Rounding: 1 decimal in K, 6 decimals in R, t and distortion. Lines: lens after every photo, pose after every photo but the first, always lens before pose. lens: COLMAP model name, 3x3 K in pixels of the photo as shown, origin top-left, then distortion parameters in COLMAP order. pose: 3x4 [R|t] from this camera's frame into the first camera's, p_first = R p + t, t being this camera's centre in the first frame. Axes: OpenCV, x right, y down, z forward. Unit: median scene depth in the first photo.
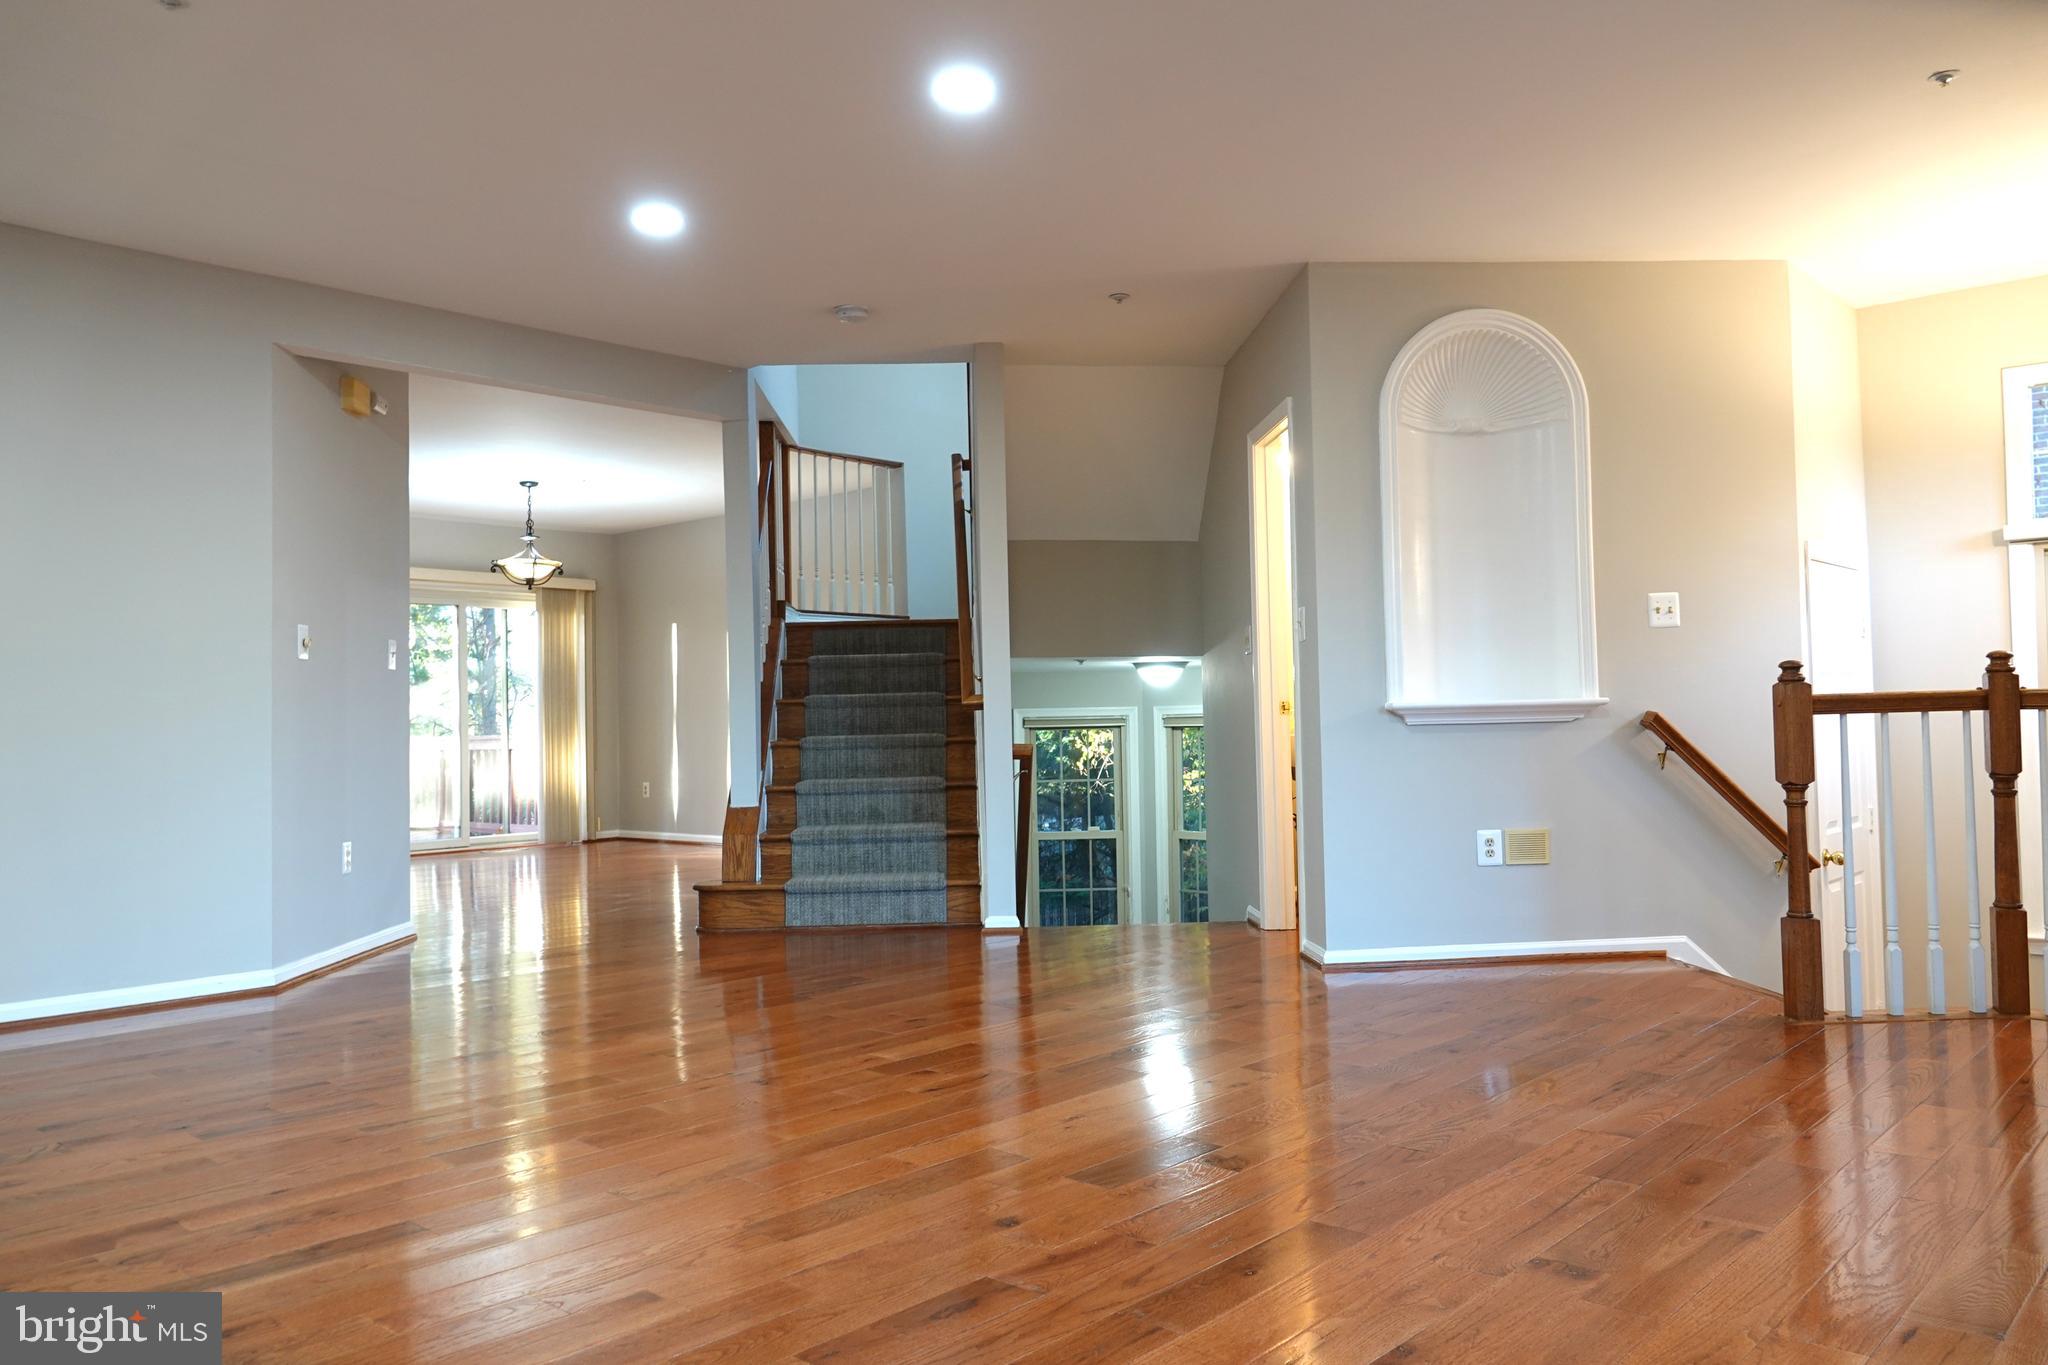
lens RADIAL K [[1471.7, 0, 1024.0], [0, 1471.7, 682.5], [0, 0, 1]] dist [-0.002700, -0.000076]
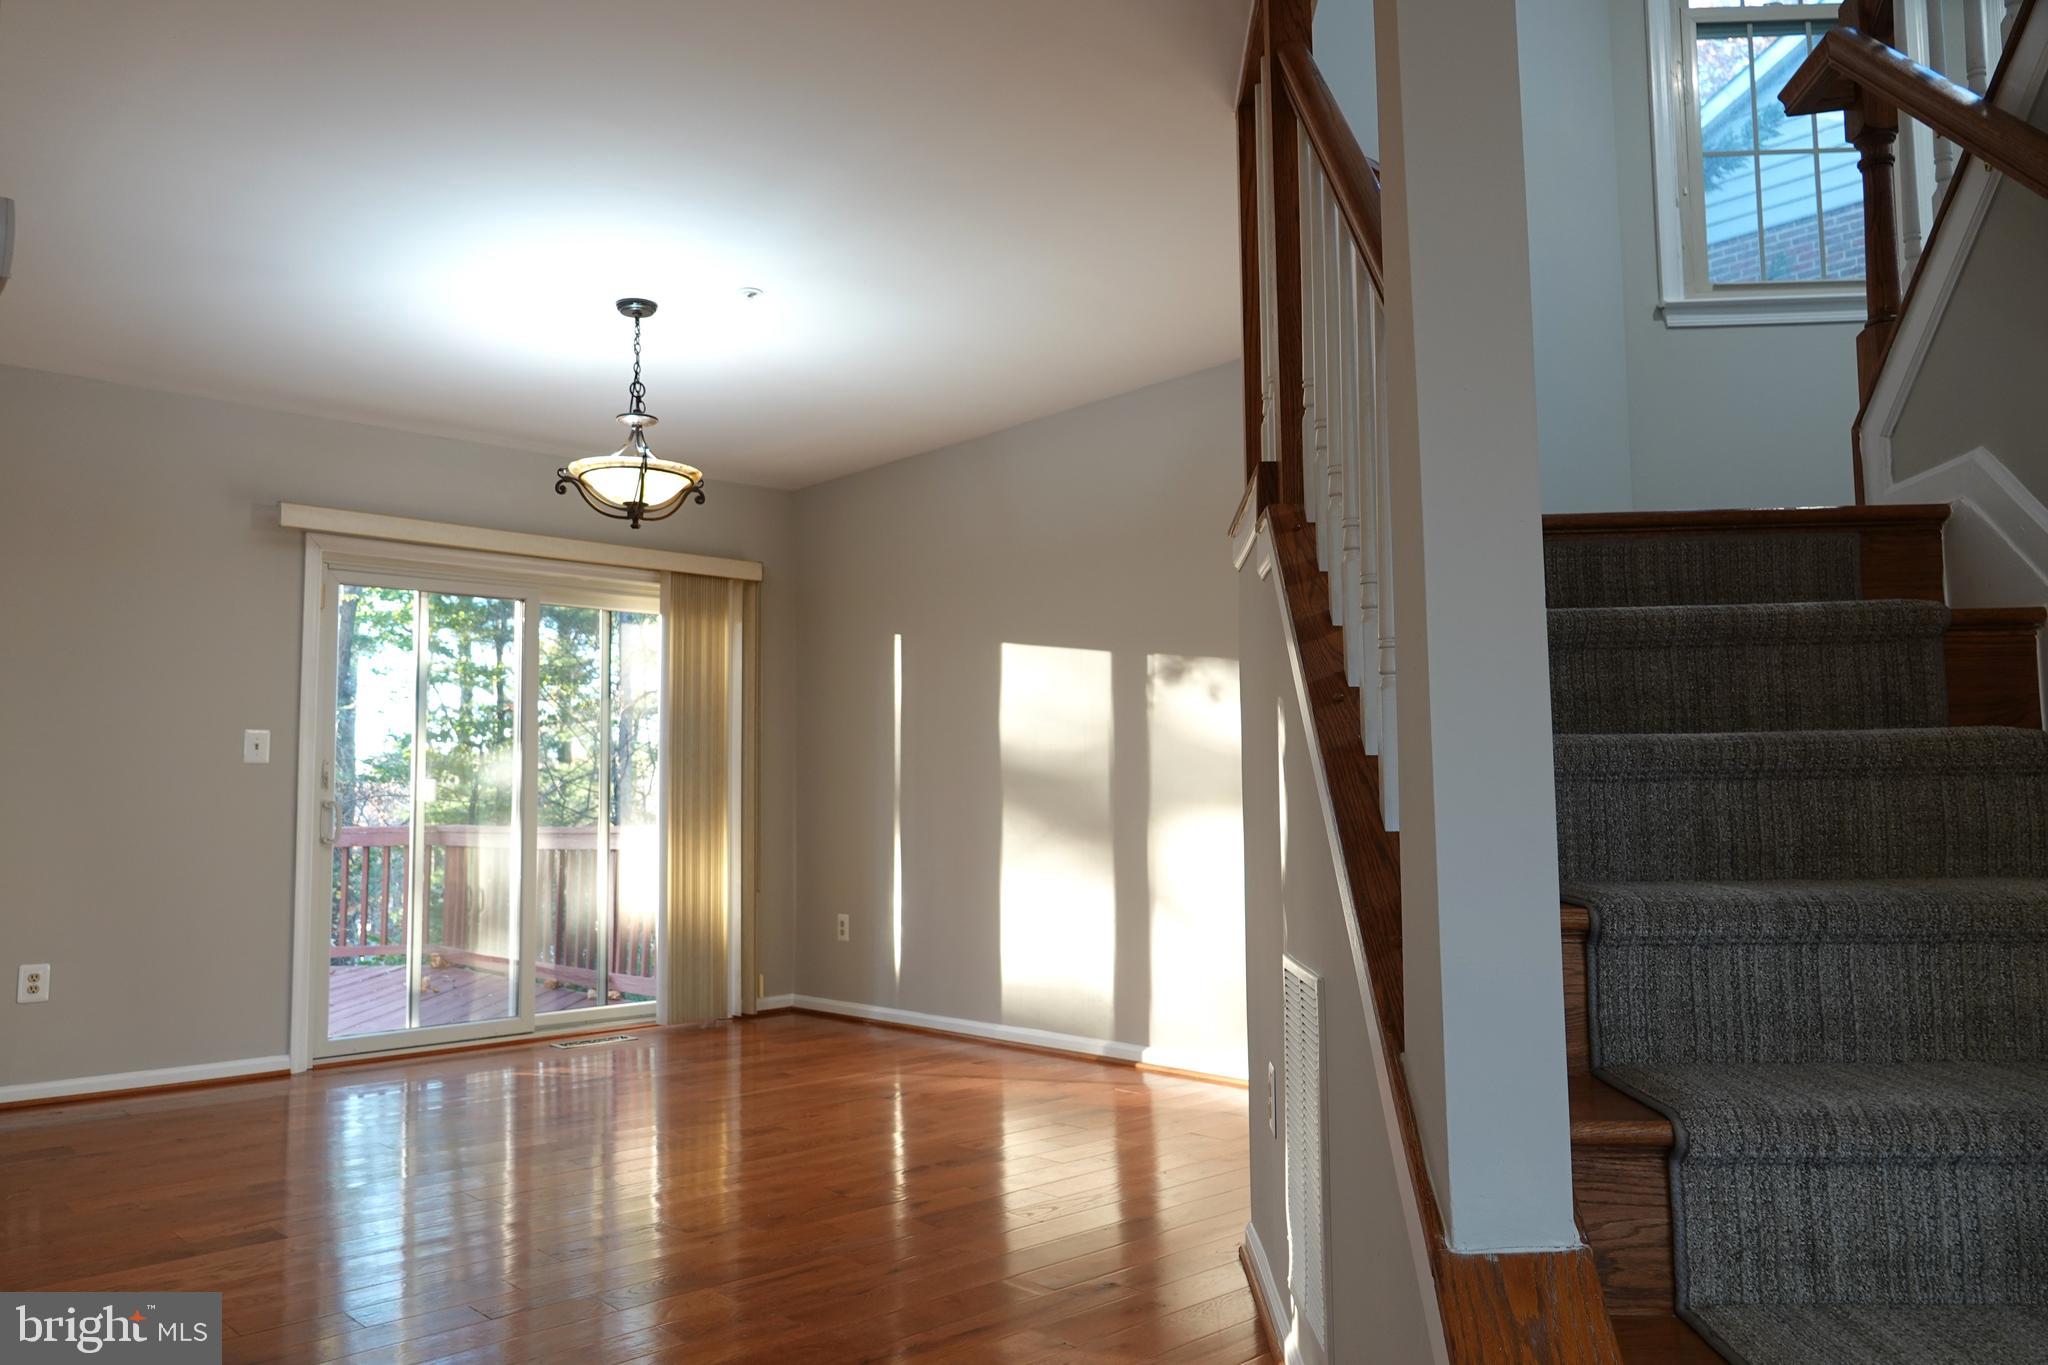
lens RADIAL K [[1417.1, 0, 1024.0], [0, 1417.1, 682.5], [0, 0, 1]] dist [-0.006756, -0.000241]
pose [[0.996072, -0.000616, -0.088543, -0.273157], [-0.004378, 0.998410, -0.056202, 0.017759], [0.088437, 0.056369, 0.994486, 0.897136]]
